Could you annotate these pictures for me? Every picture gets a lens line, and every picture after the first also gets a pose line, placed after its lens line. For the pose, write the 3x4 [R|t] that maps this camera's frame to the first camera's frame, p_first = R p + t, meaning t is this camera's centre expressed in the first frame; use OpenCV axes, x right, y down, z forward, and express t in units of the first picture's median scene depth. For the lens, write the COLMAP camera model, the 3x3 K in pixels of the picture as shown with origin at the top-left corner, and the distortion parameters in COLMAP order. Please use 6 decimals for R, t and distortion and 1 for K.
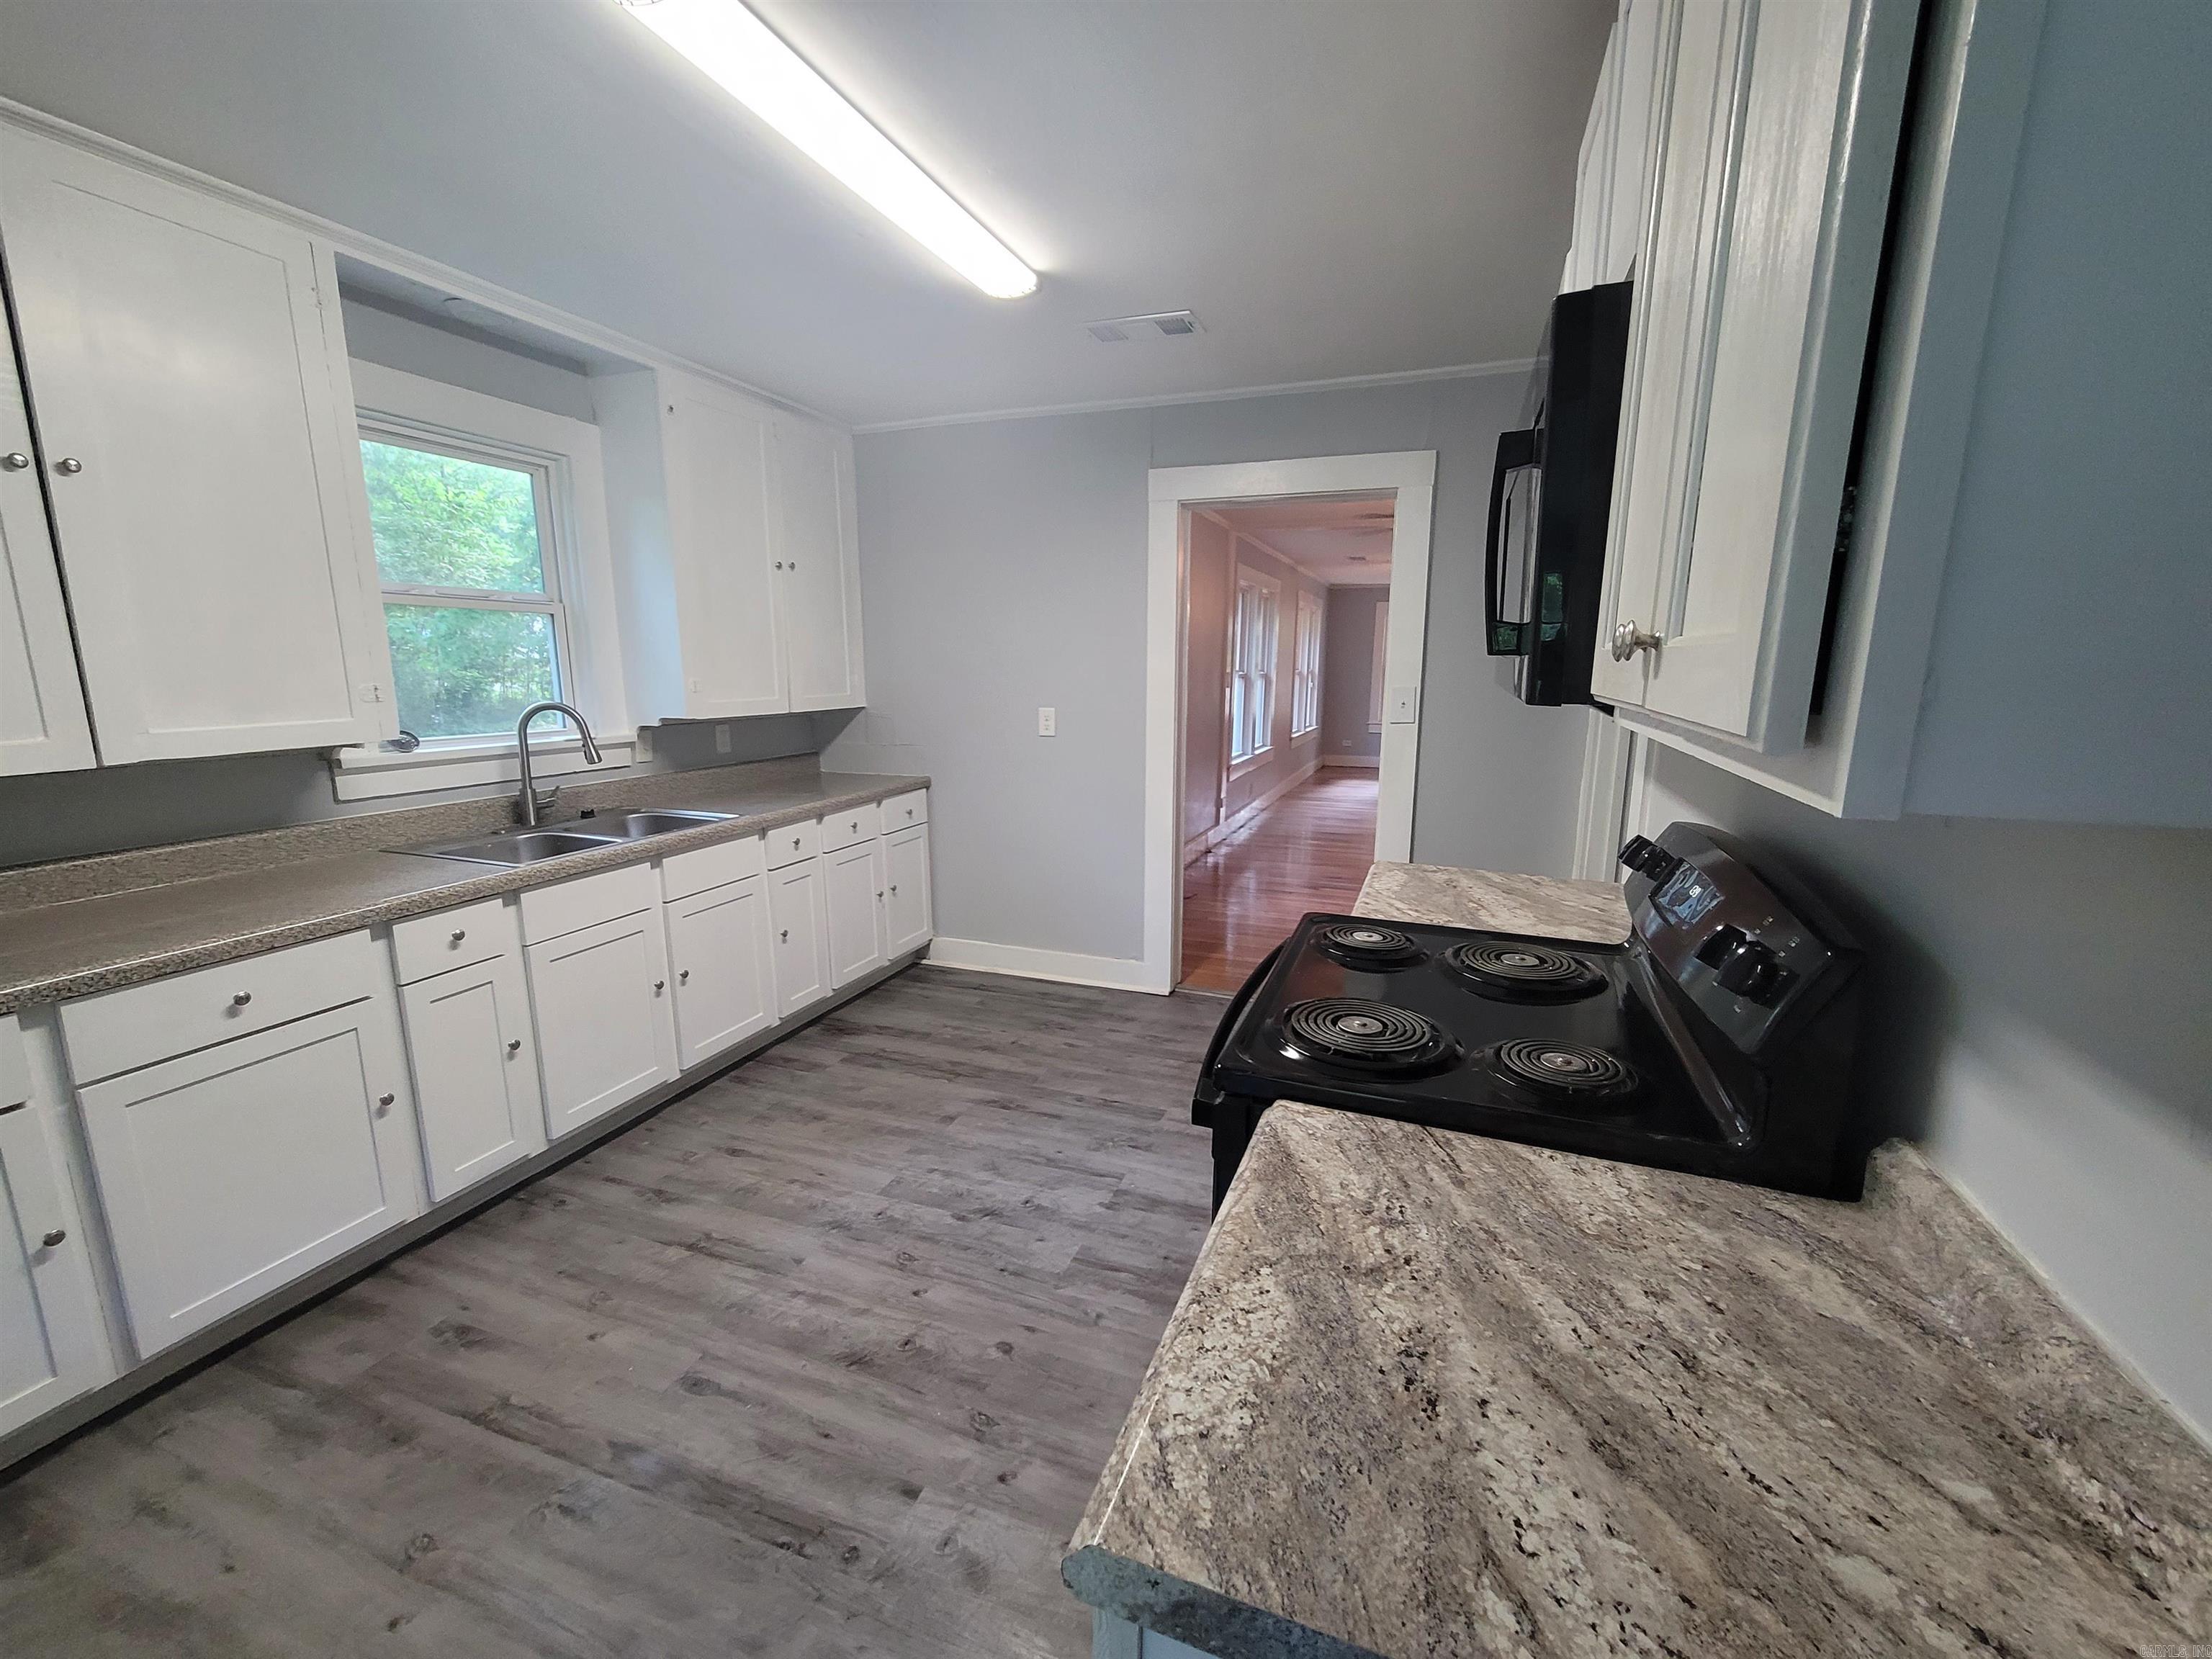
lens RADIAL K [[909.4, 0, 1114.3], [0, 909.4, 837.8], [0, 0, 1]] dist [-0.000173, 0.001856]
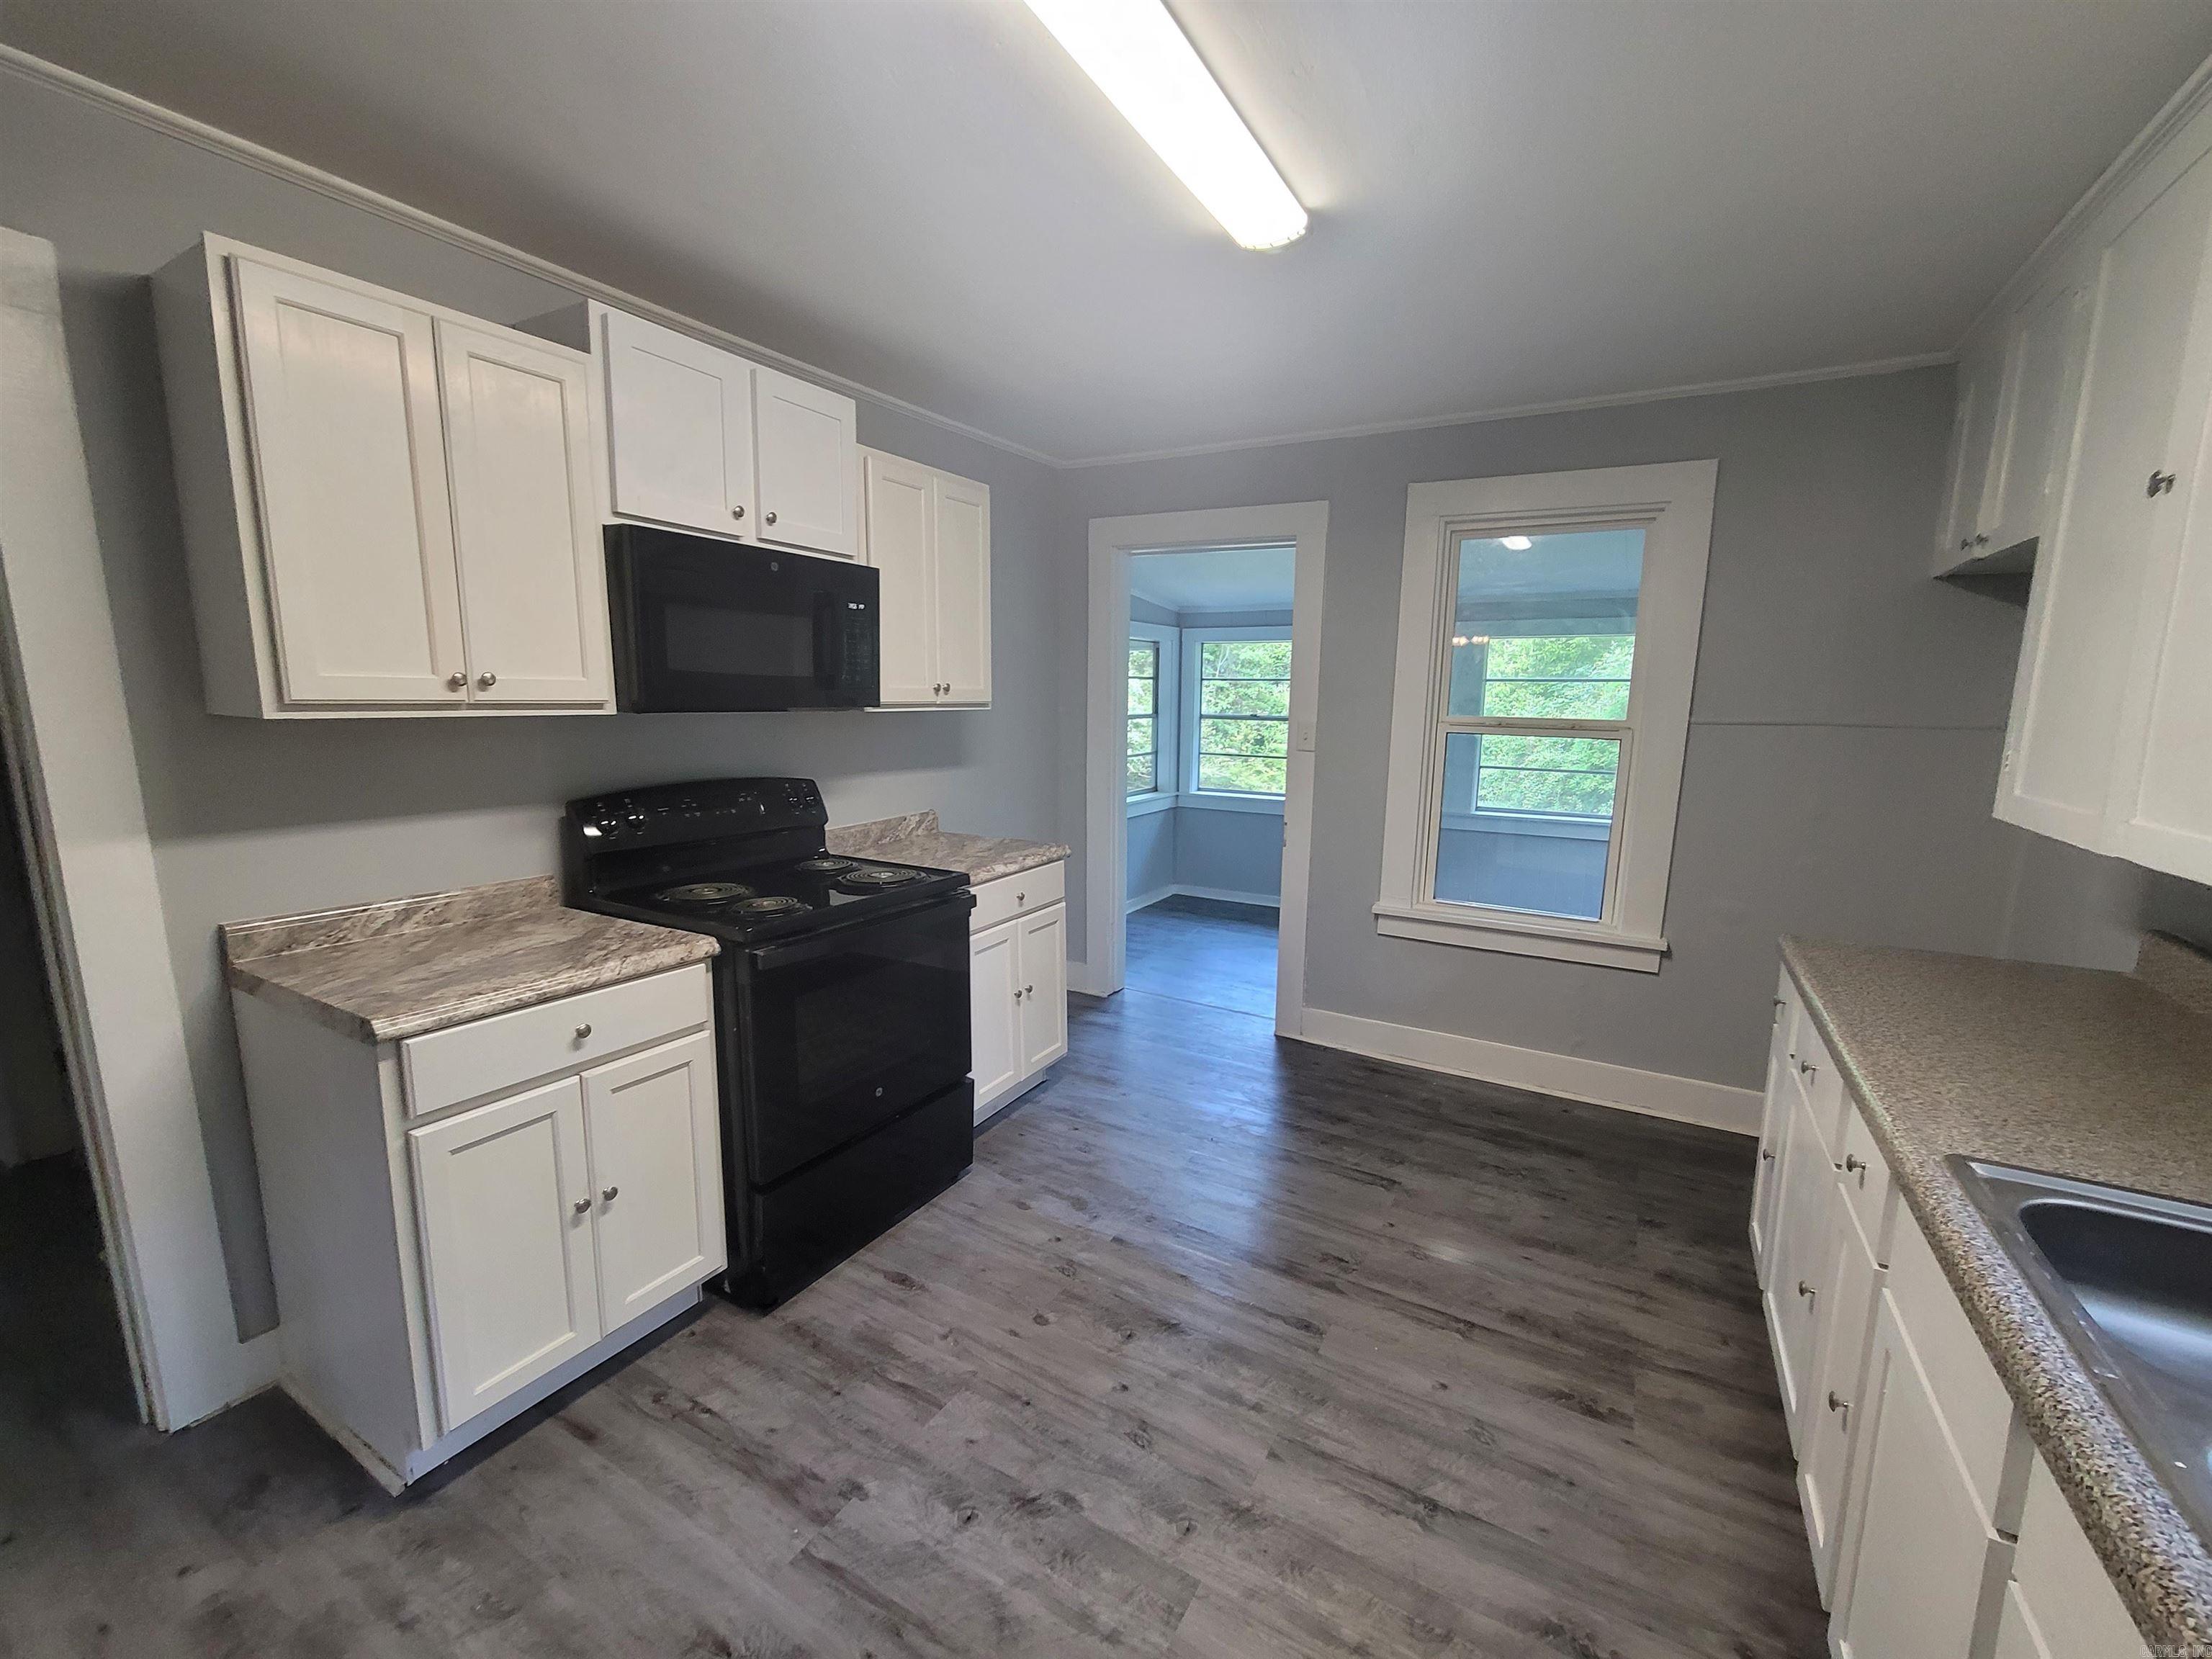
lens RADIAL K [[909.4, 0, 1100.8], [0, 909.4, 833.3], [0, 0, 1]] dist [-0.000173, 0.001856]
pose [[-0.982553, -0.049638, 0.179235, -0.297682], [0.015435, 0.938636, 0.344565, -0.304370], [-0.185340, 0.341320, -0.921493, 1.491661]]
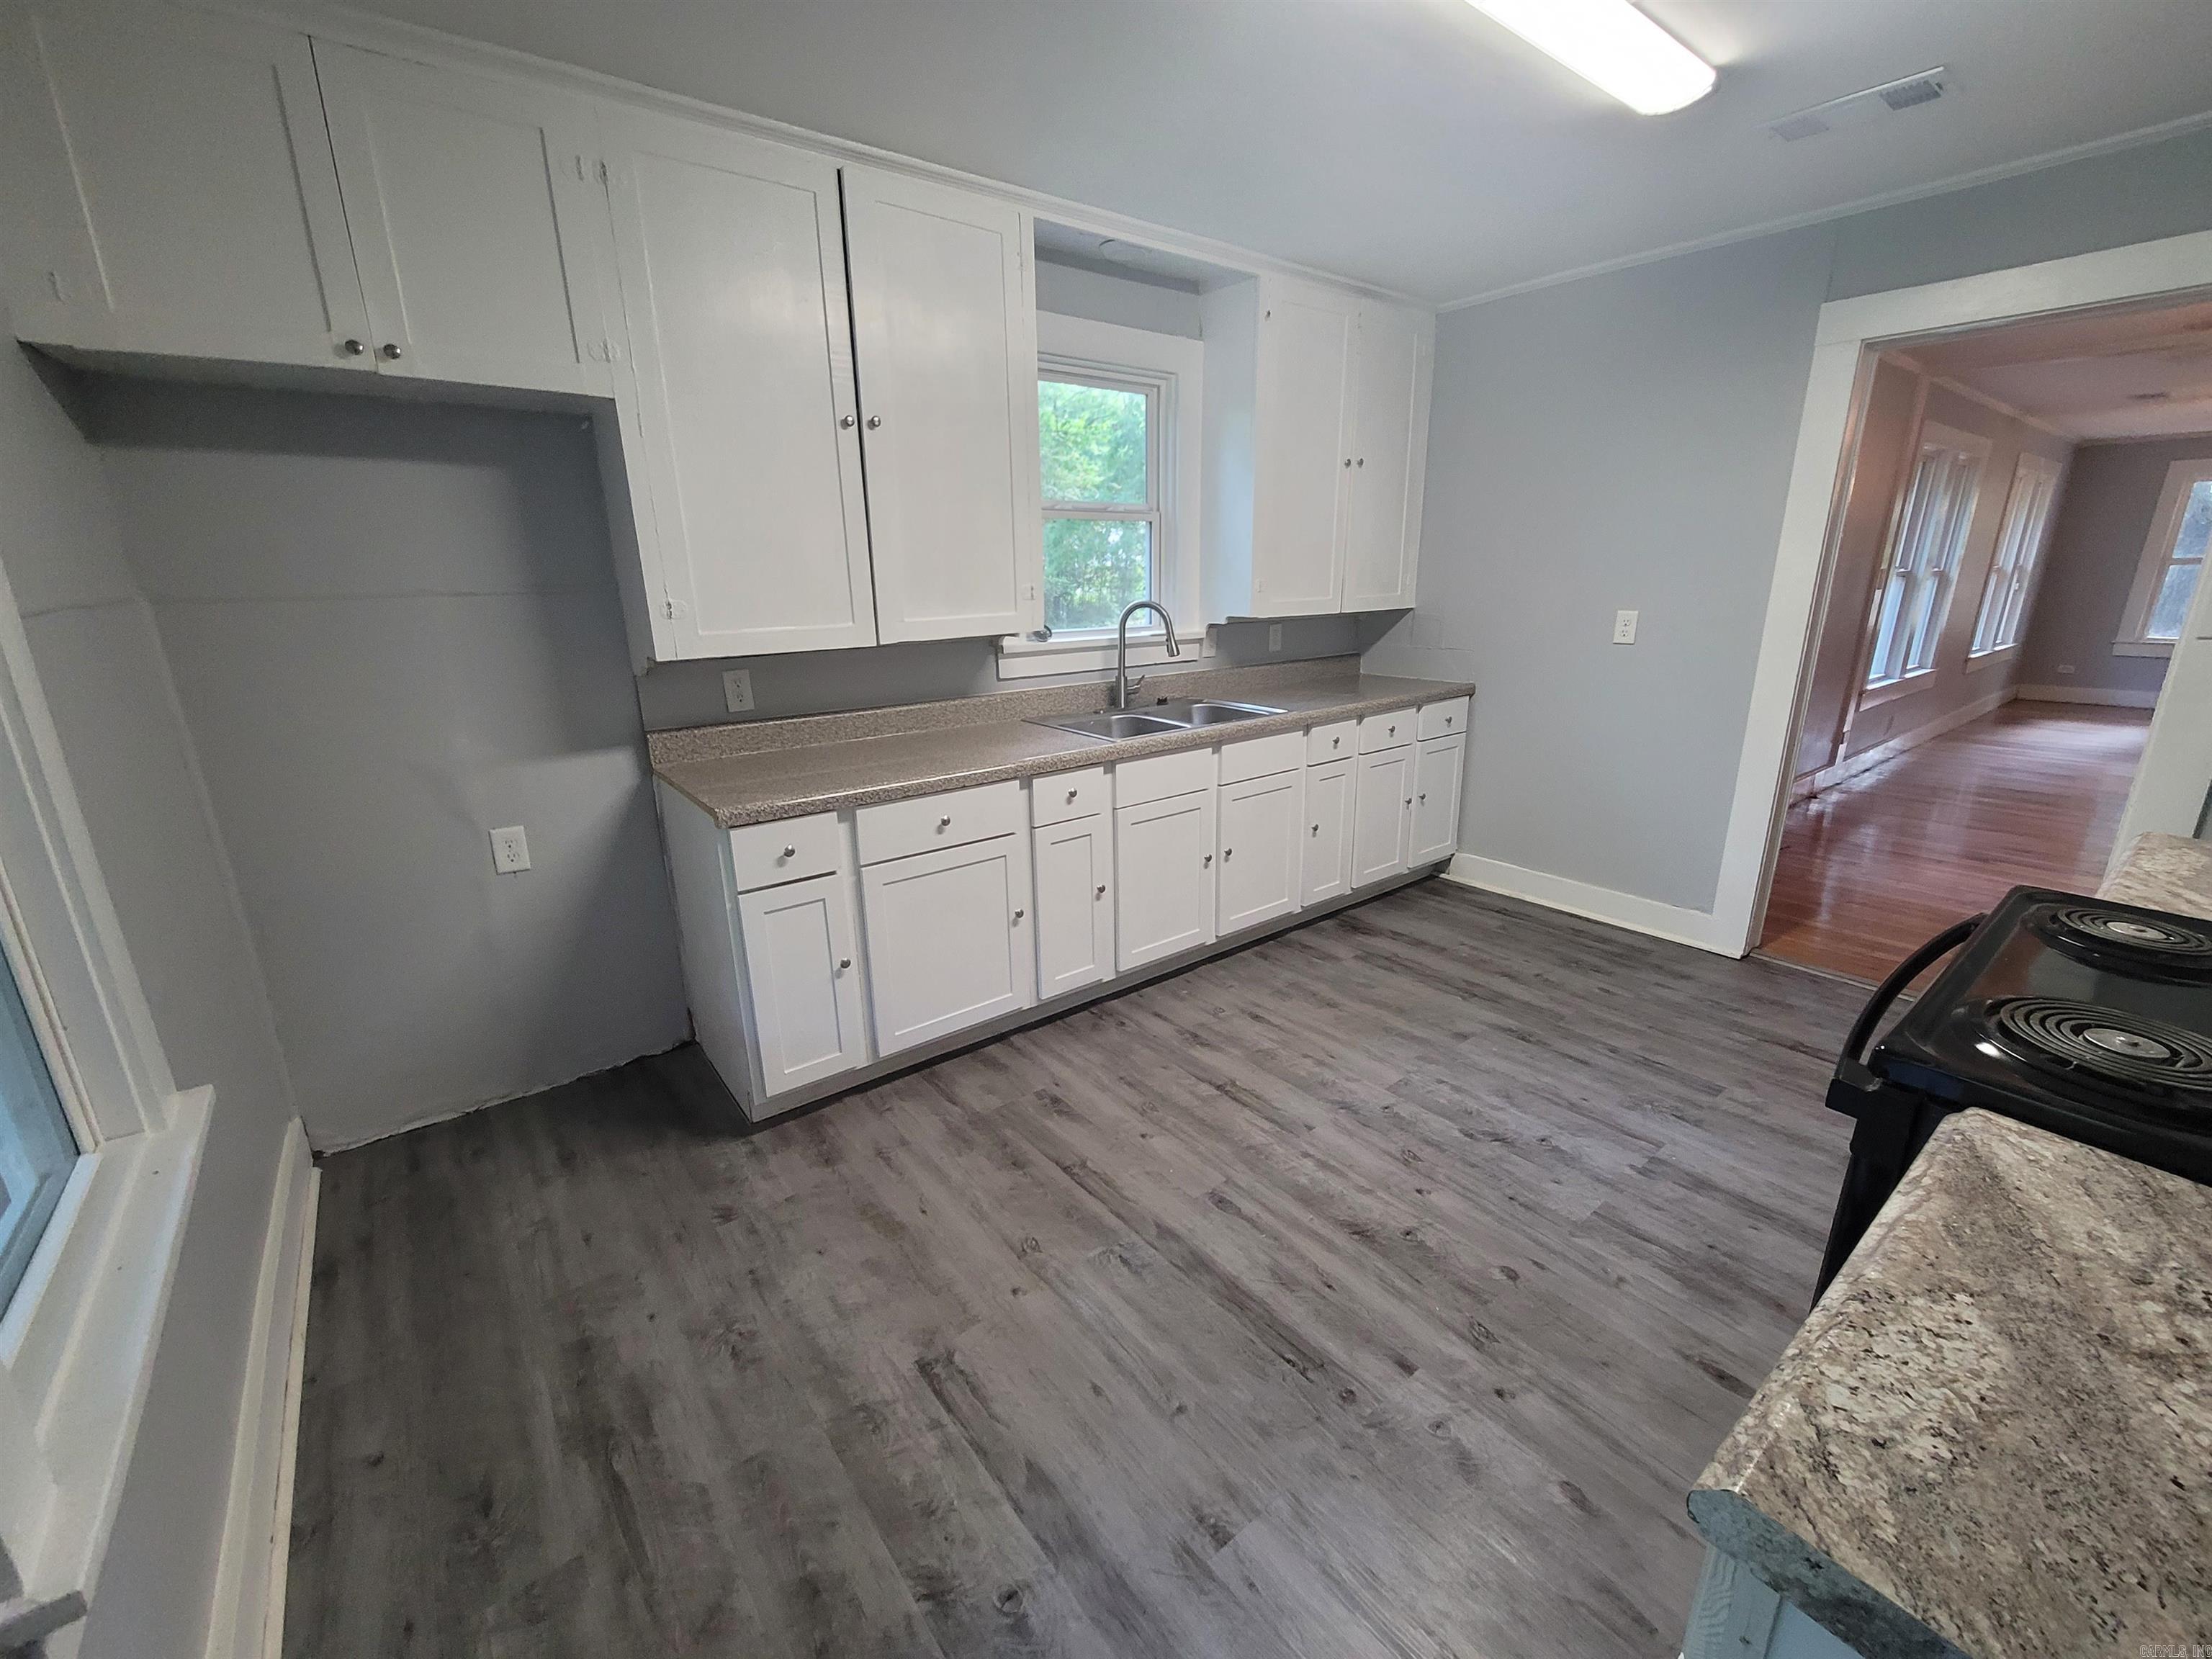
lens RADIAL K [[909.4, 0, 1115.0], [0, 909.4, 835.4], [0, 0, 1]] dist [-0.000173, 0.001856]
pose [[0.853716, 0.133043, -0.503456, -0.044017], [-0.083493, 0.989275, 0.119845, 0.011298], [0.514001, -0.060279, 0.855669, -0.021452]]
